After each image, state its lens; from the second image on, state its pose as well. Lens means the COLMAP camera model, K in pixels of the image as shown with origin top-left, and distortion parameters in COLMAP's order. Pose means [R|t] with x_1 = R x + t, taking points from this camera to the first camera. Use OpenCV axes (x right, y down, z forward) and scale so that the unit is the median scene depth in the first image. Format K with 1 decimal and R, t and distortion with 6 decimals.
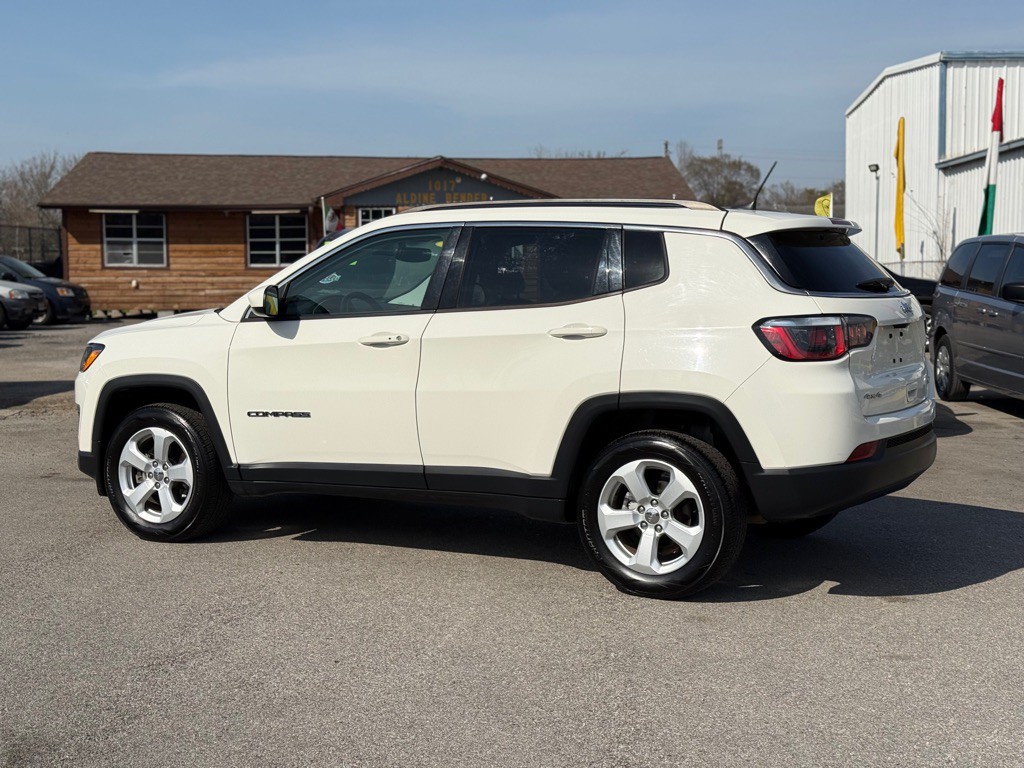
lens RADIAL K [[1412.1, 0, 519.0], [0, 1412.1, 389.6], [0, 0, 1]] dist [0.117011, 0.000000]
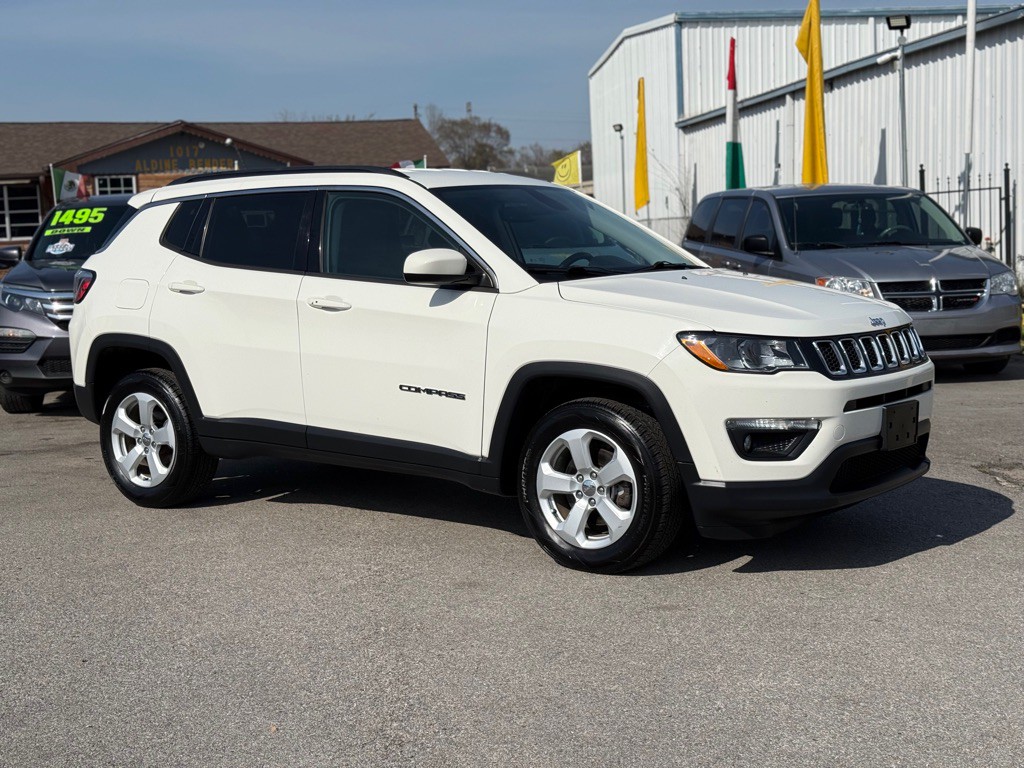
lens RADIAL K [[1412.1, 0, 515.1], [0, 1412.1, 398.5], [0, 0, 1]] dist [0.117011, 0.000000]
pose [[0.985374, -0.050054, 0.162890, 0.003775], [0.045021, 0.998392, 0.034451, 0.000354], [-0.164352, -0.026614, 0.986043, 0.024834]]
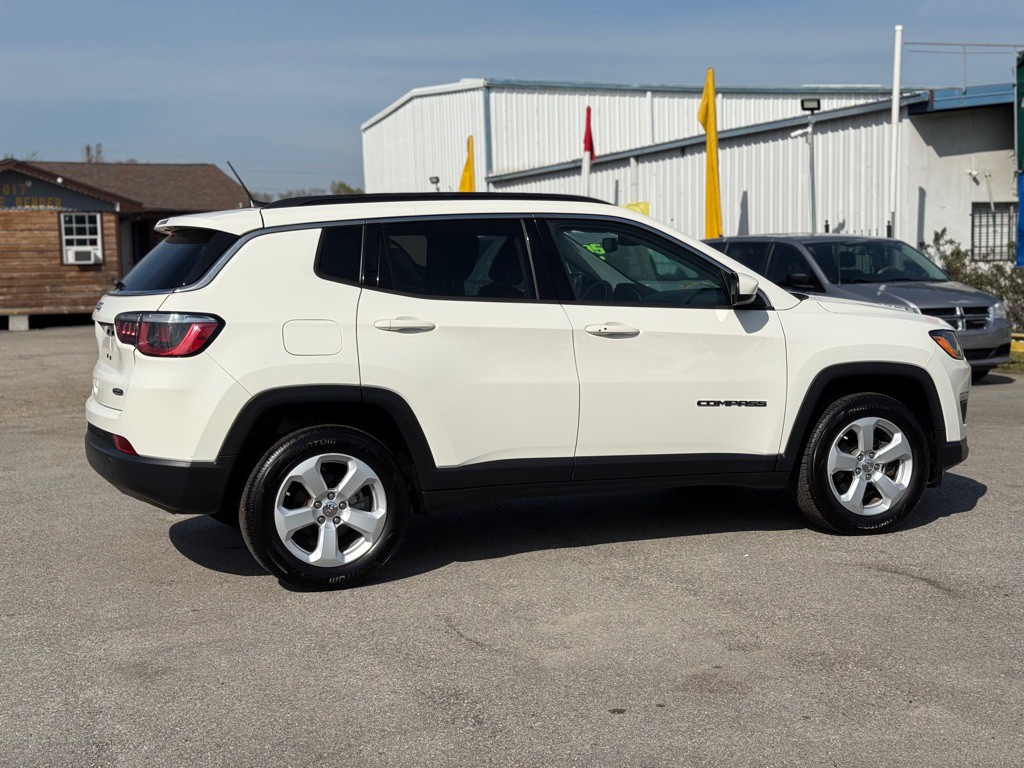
lens RADIAL K [[1412.1, 0, 516.4], [0, 1412.1, 383.6], [0, 0, 1]] dist [0.117011, 0.000000]
pose [[0.913937, -0.048113, 0.402994, -0.788047], [0.051924, 0.998650, 0.001470, 0.022600], [-0.402520, 0.019582, 0.915202, -0.152955]]
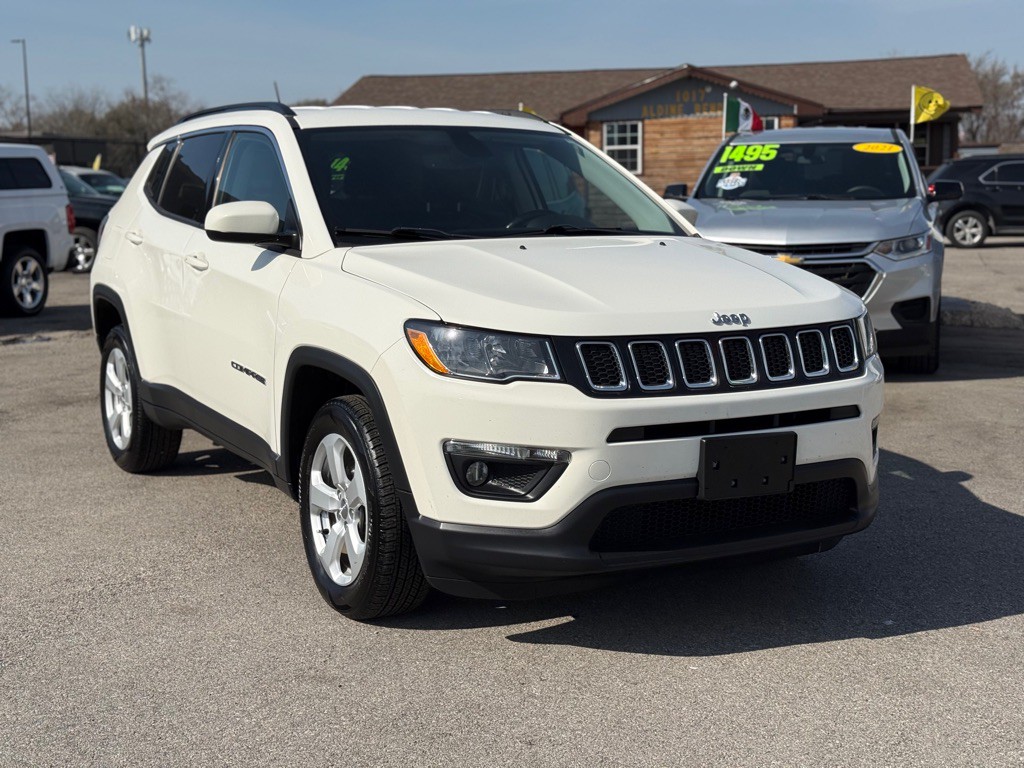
lens RADIAL K [[1412.1, 0, 508.5], [0, 1412.1, 394.6], [0, 0, 1]] dist [0.117011, 0.000000]
pose [[0.967170, 0.023029, -0.253086, 0.412543], [-0.007778, 0.998102, 0.061095, -0.010247], [0.254012, -0.057121, 0.965513, 0.215942]]
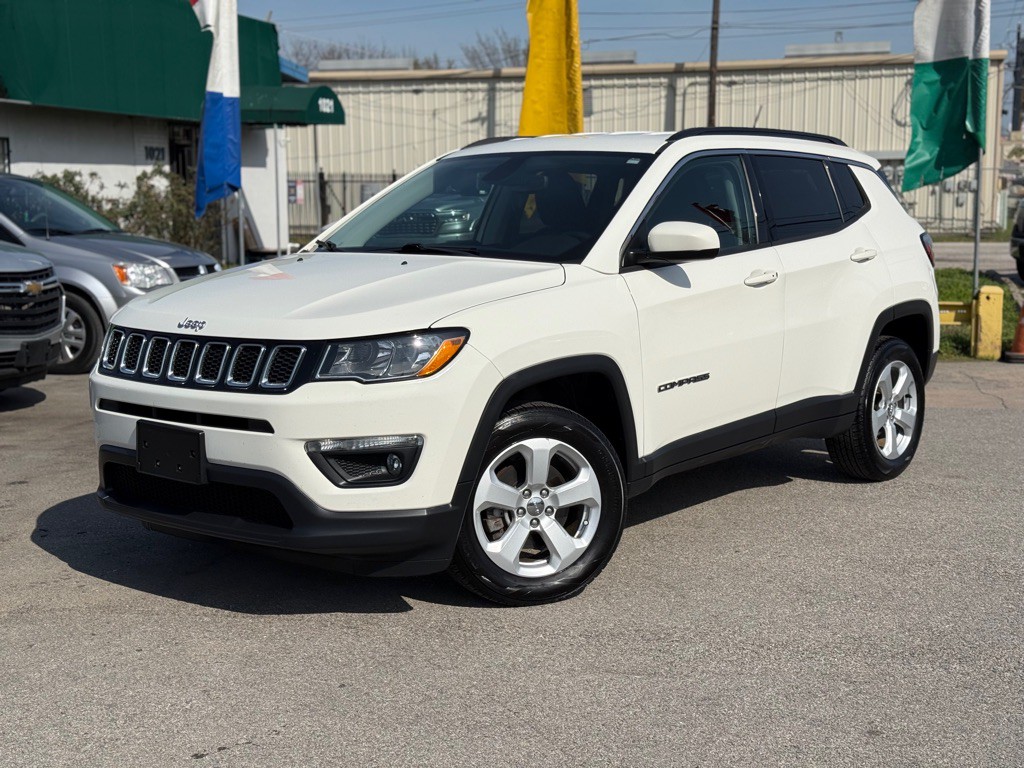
lens RADIAL K [[1412.1, 0, 509.1], [0, 1412.1, 394.2], [0, 0, 1]] dist [0.117011, 0.000000]
pose [[0.199335, -0.135122, 0.970571, -0.947852], [0.091838, 0.988664, 0.118779, -0.078655], [-0.975619, 0.065458, 0.209484, 0.904888]]
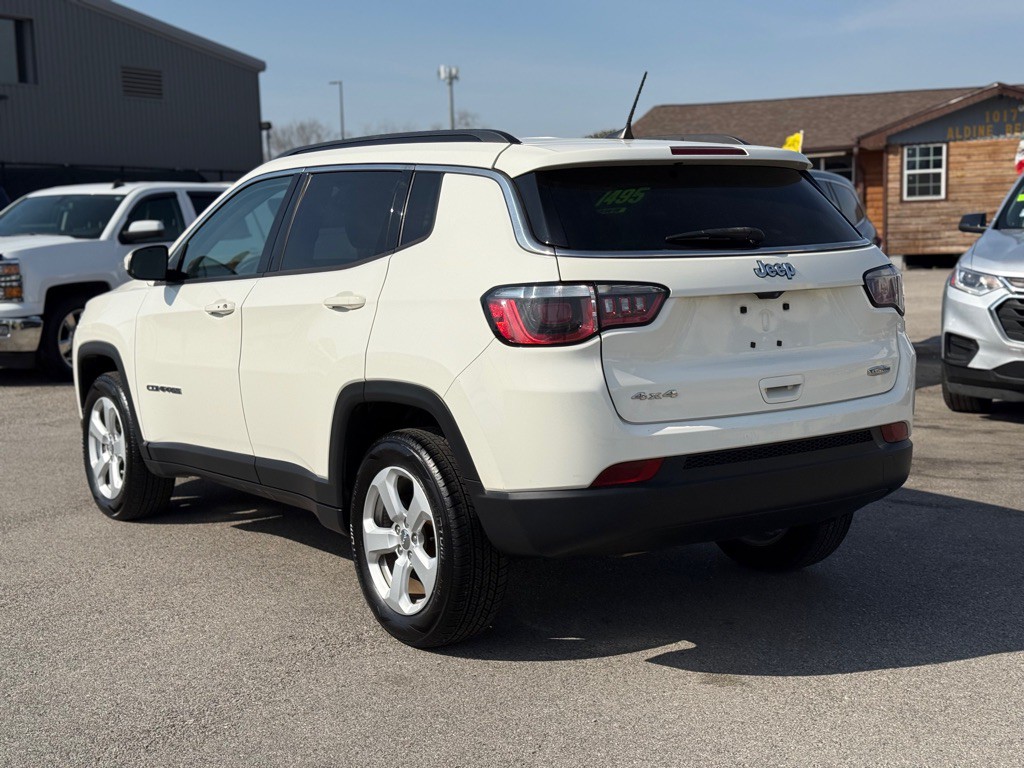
lens RADIAL K [[1412.1, 0, 521.0], [0, 1412.1, 377.0], [0, 0, 1]] dist [0.117011, 0.000000]
pose [[0.898627, 0.028237, -0.437805, 0.419256], [-0.015658, 0.999355, 0.032316, -0.022505], [0.438435, -0.022185, 0.898489, 0.279660]]
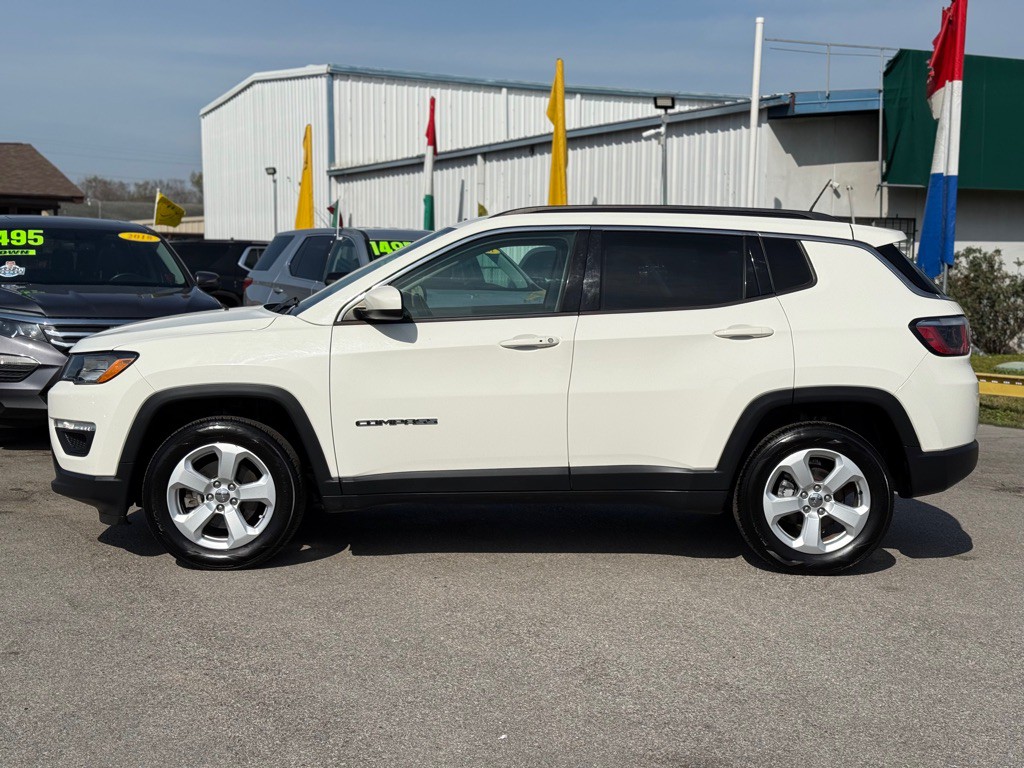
lens RADIAL K [[1412.1, 0, 510.3], [0, 1412.1, 393.8], [0, 0, 1]] dist [0.117011, 0.000000]
pose [[0.874139, -0.028672, 0.484829, -0.550373], [0.026761, 0.999583, 0.010863, -0.009893], [-0.484938, 0.003479, 0.874542, 0.129455]]
